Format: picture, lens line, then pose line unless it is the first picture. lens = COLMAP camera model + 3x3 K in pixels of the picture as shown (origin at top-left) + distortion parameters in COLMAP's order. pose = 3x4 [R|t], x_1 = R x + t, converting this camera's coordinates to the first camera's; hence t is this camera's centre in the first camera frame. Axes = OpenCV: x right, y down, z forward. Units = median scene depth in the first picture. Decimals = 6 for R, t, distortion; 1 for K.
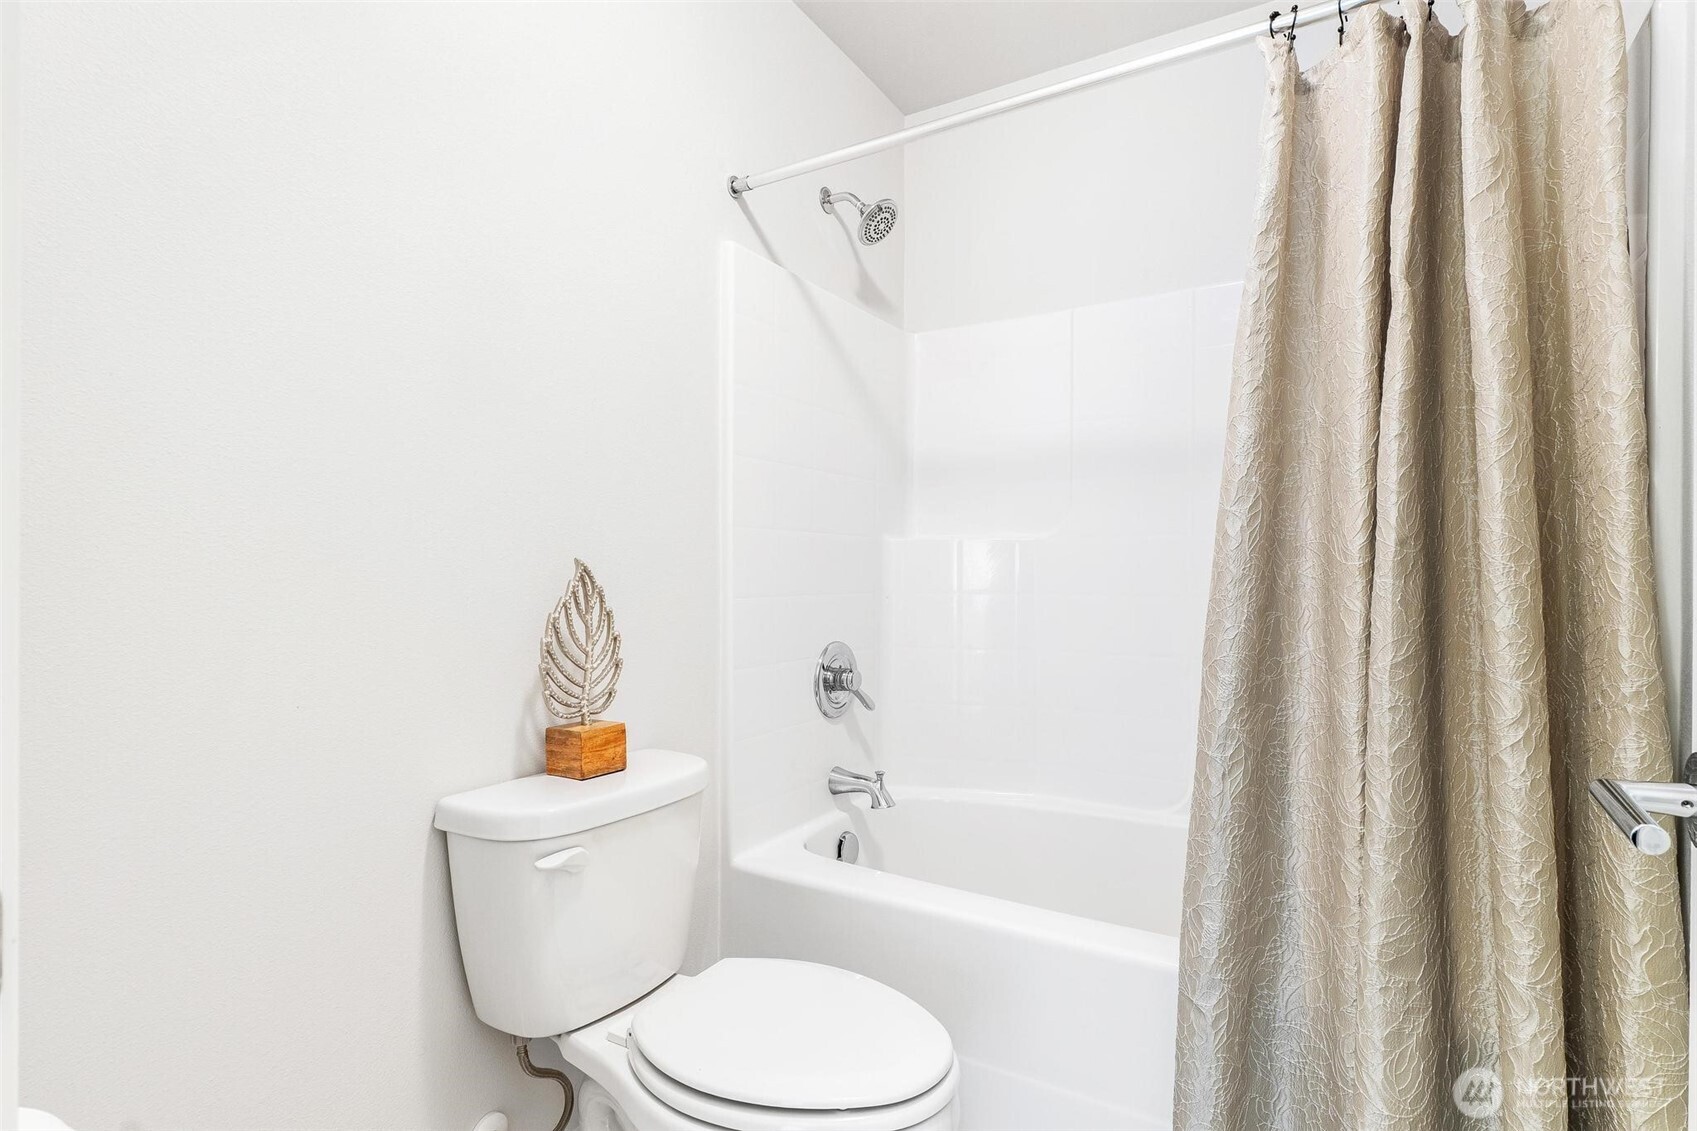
lens RADIAL K [[815.4, 0, 856.3], [0, 815.4, 576.4], [0, 0, 1]] dist [-0.010176, 0.002929]
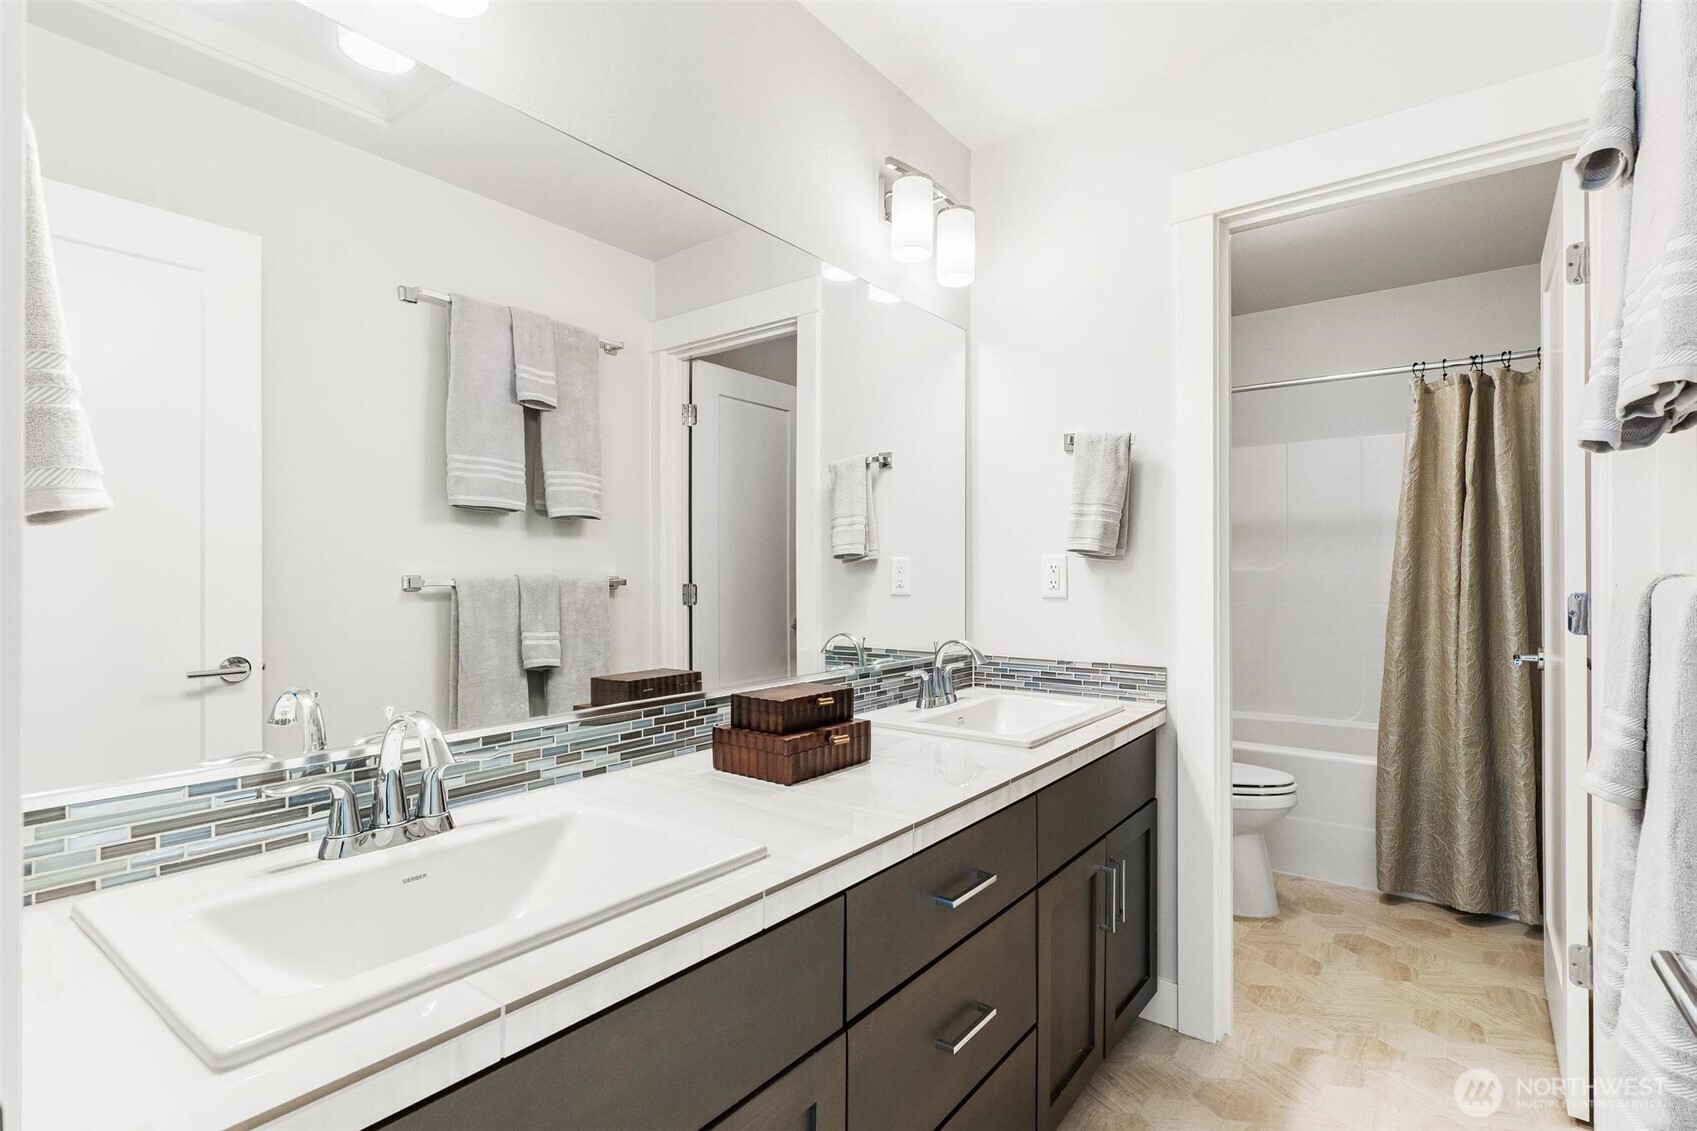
lens RADIAL K [[815.4, 0, 842.9], [0, 815.4, 562.1], [0, 0, 1]] dist [-0.010176, 0.002929]
pose [[0.994012, -0.001080, -0.109266, -1.015526], [-0.000943, 0.999829, -0.018467, -0.065577], [0.109268, 0.018460, 0.993841, -1.753072]]
